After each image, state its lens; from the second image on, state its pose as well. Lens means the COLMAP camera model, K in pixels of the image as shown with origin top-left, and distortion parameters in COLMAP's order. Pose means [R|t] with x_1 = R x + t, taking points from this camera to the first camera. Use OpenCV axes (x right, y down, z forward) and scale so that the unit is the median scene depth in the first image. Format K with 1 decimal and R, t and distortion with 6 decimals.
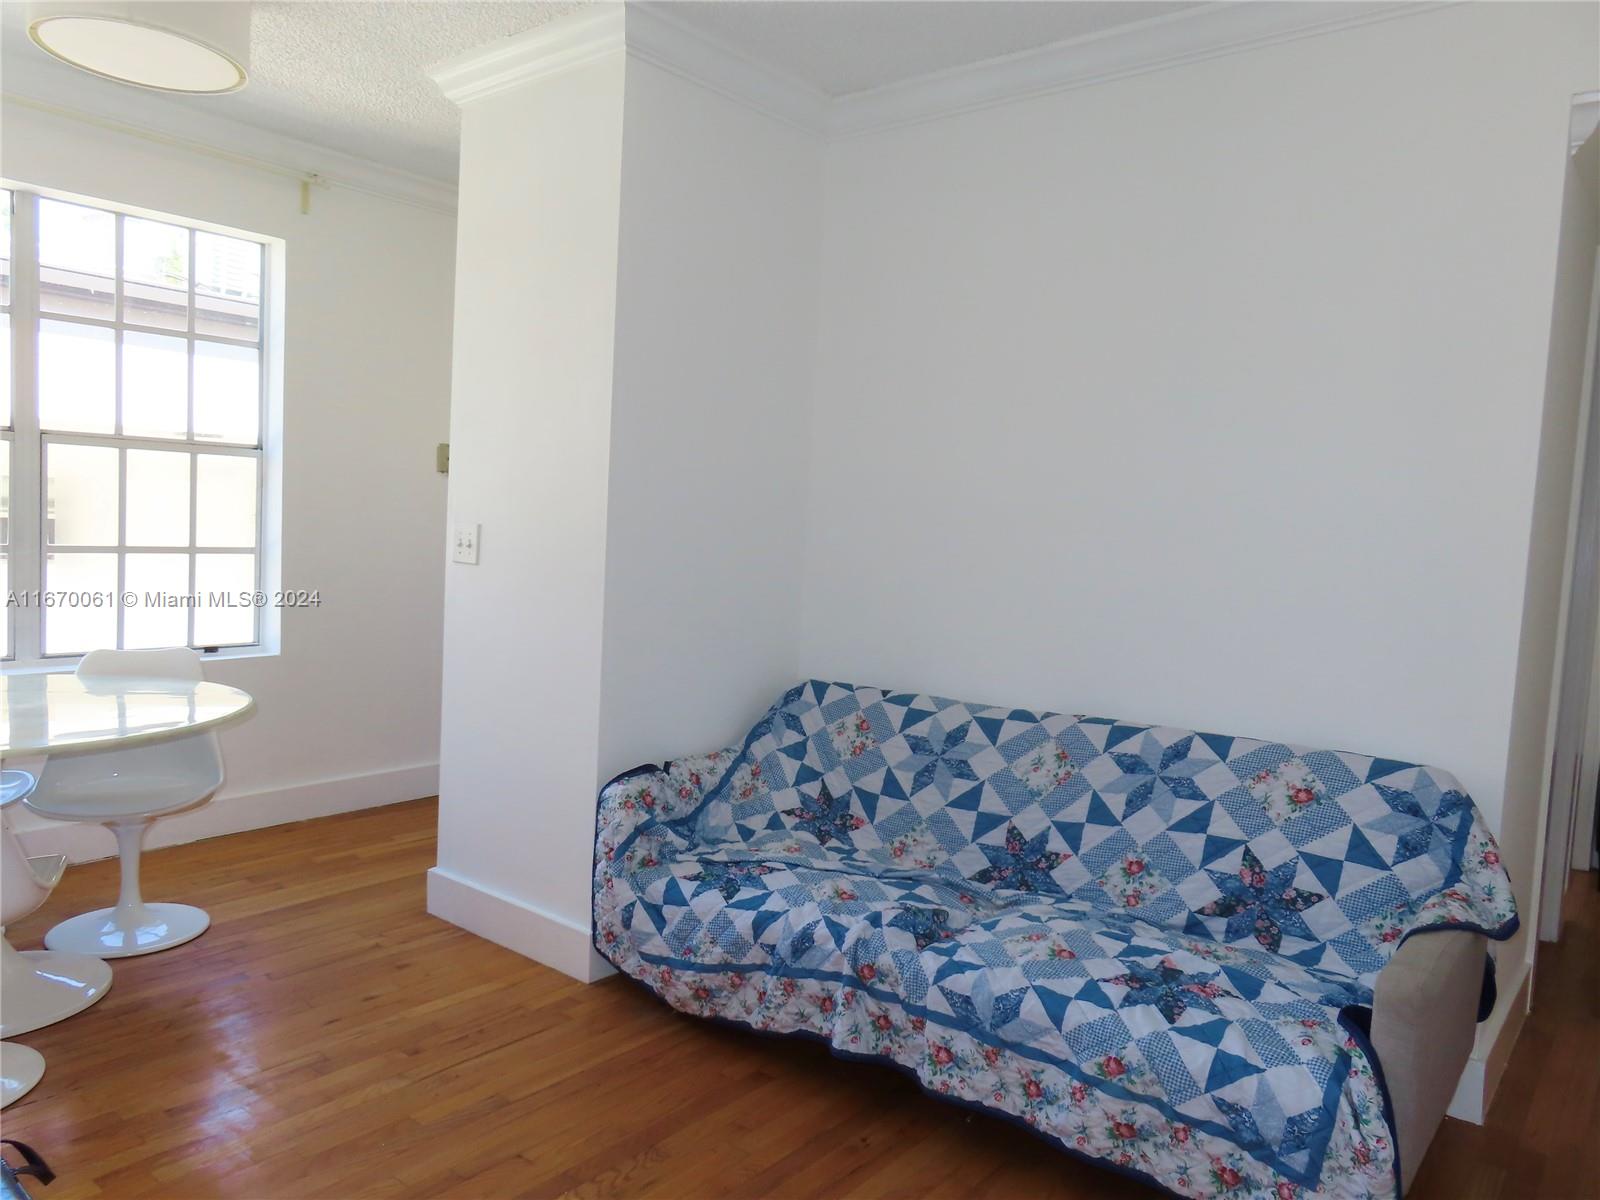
lens RADIAL K [[1107.3, 0, 810.8], [0, 1107.3, 607.1], [0, 0, 1]] dist [-0.030559, 0.006852]
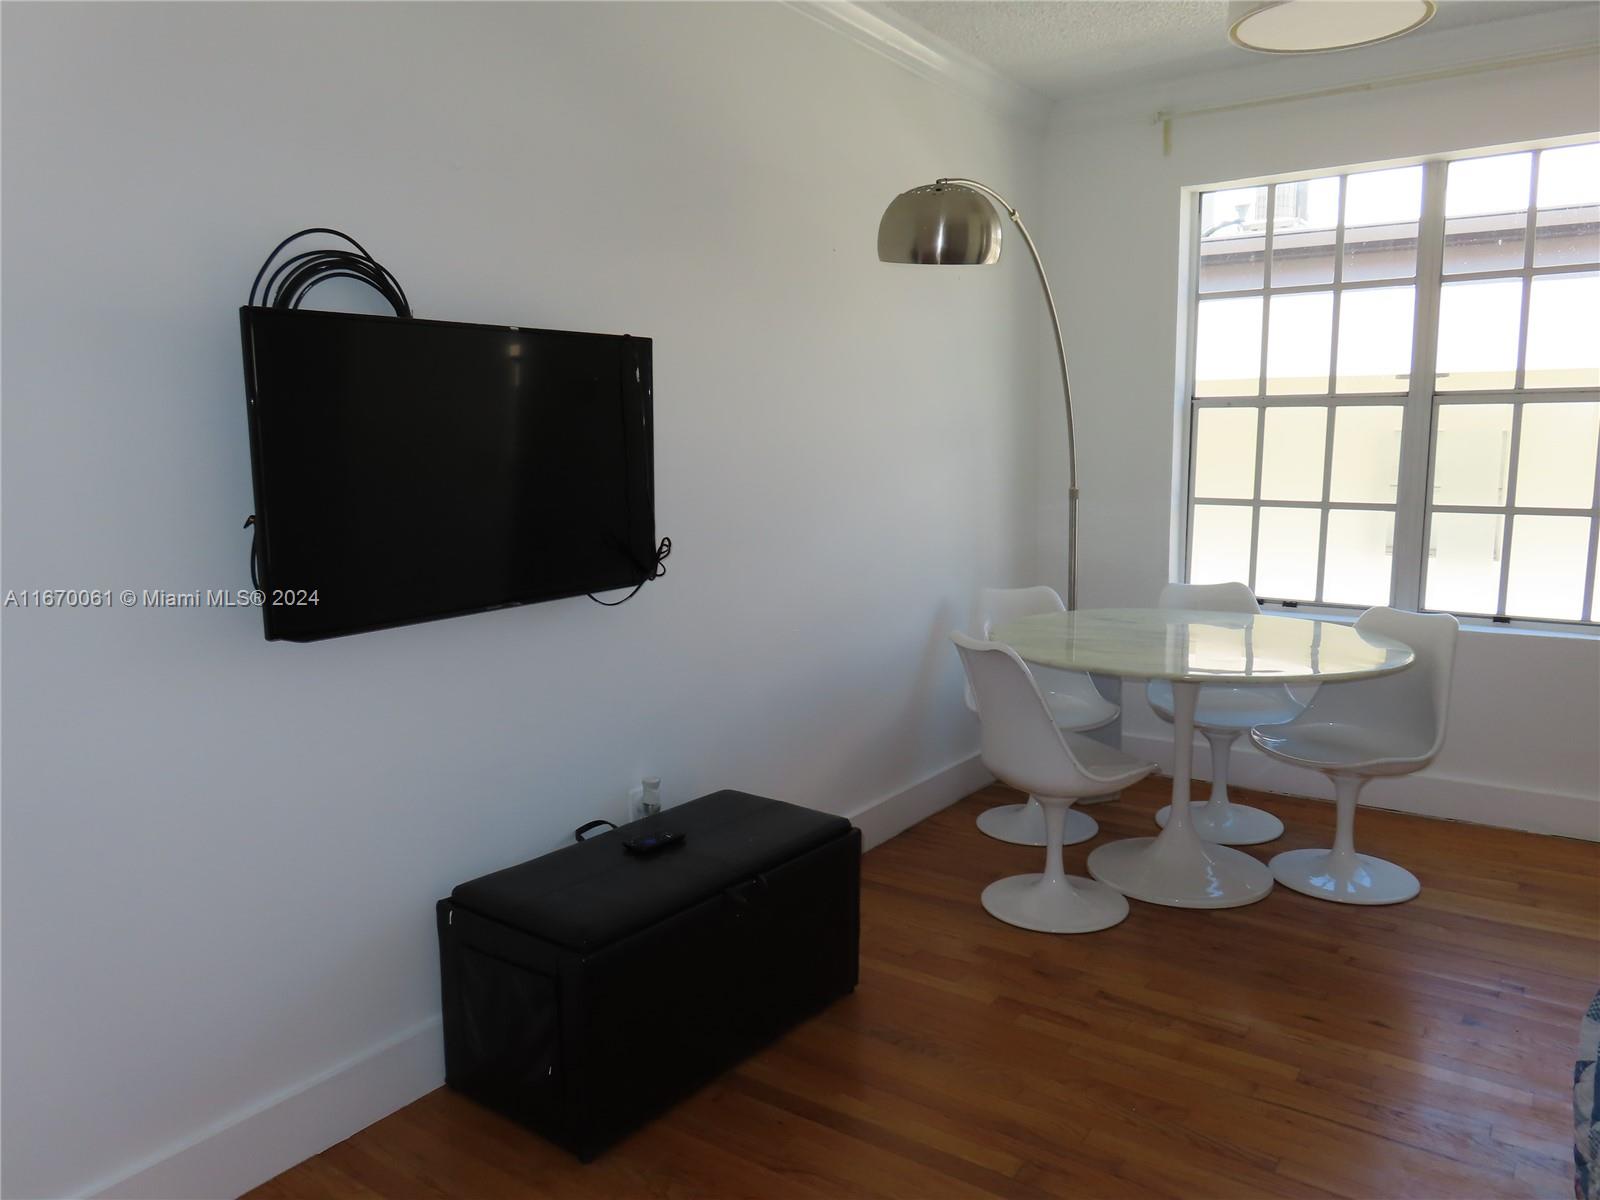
lens RADIAL K [[1238.2, 0, 823.1], [0, 1238.2, 606.4], [0, 0, 1]] dist [-0.012726, 0.023020]
pose [[0.051356, 0.104241, -0.993225, 0.611178], [-0.062701, 0.992912, 0.100966, -0.059836], [0.996710, 0.057091, 0.057528, 0.510548]]
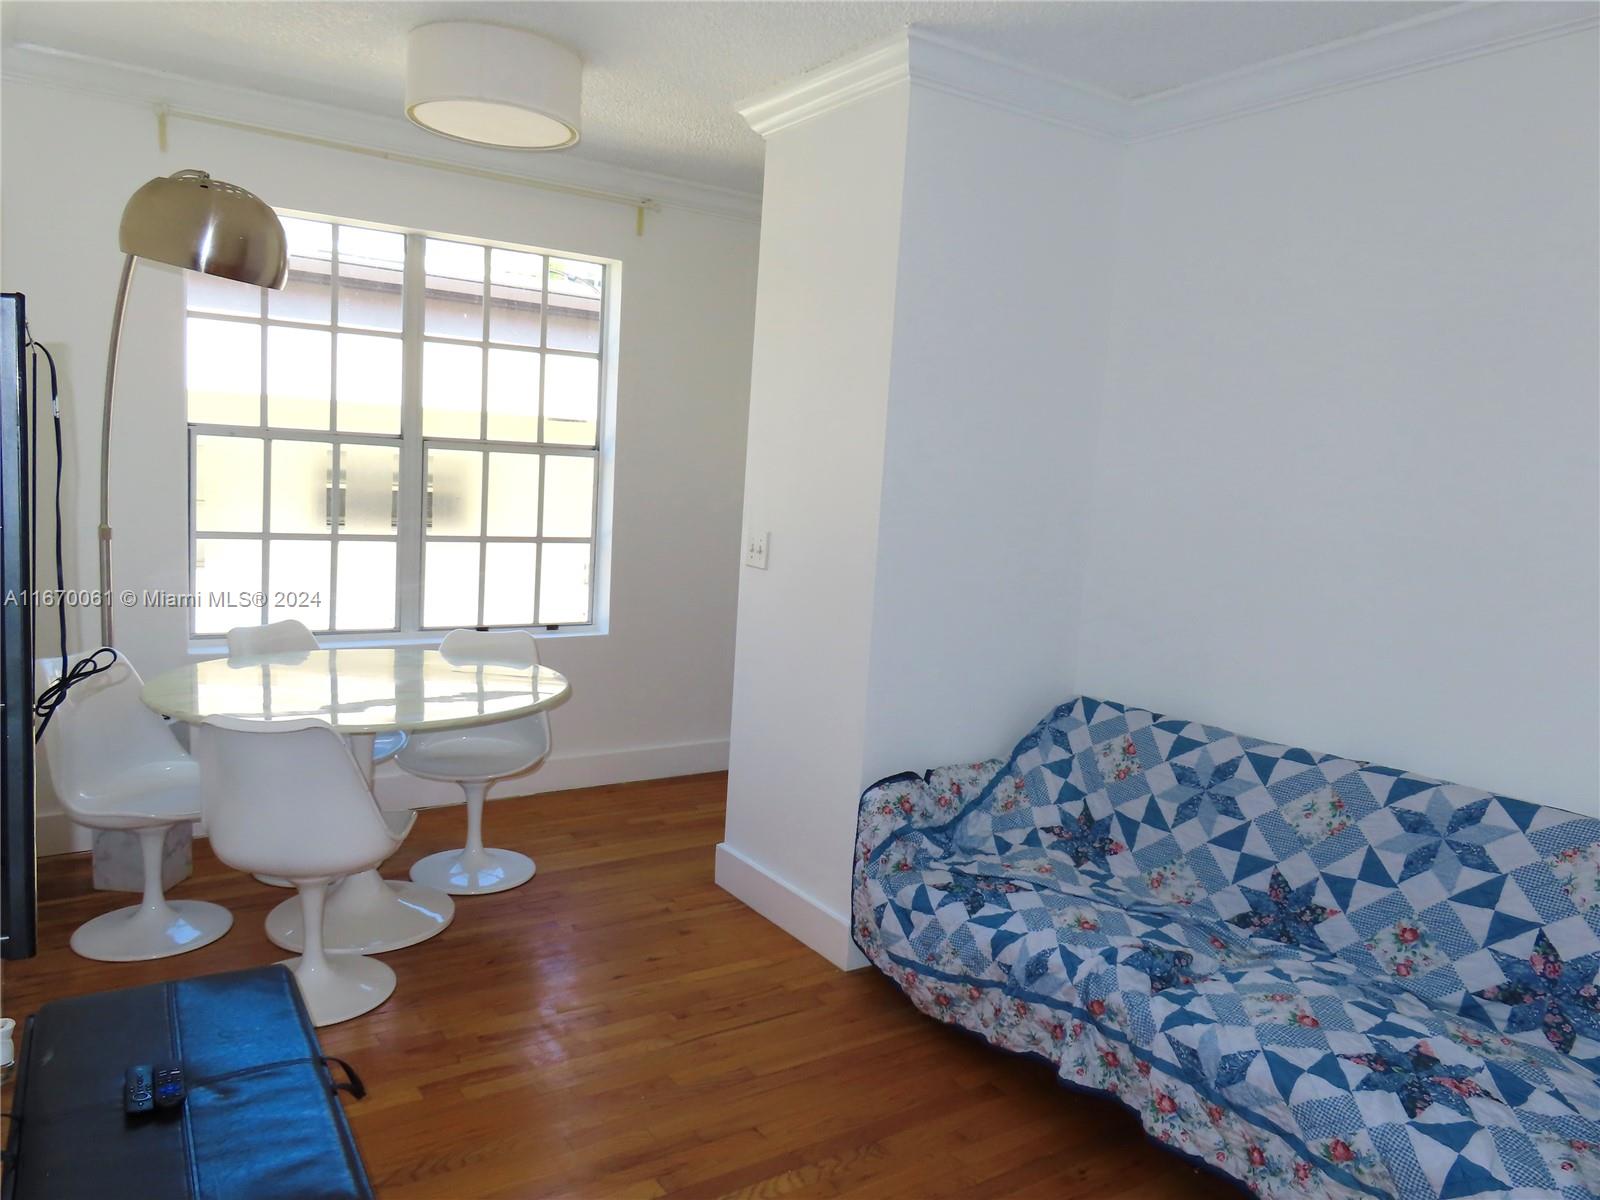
lens RADIAL K [[1107.3, 0, 799.9], [0, 1107.3, 613.4], [0, 0, 1]] dist [-0.030559, 0.006852]
pose [[0.952927, 0.045299, -0.299796, 0.061926], [-0.035774, 0.998668, 0.037188, -0.042995], [0.301081, -0.024712, 0.953278, -0.019161]]
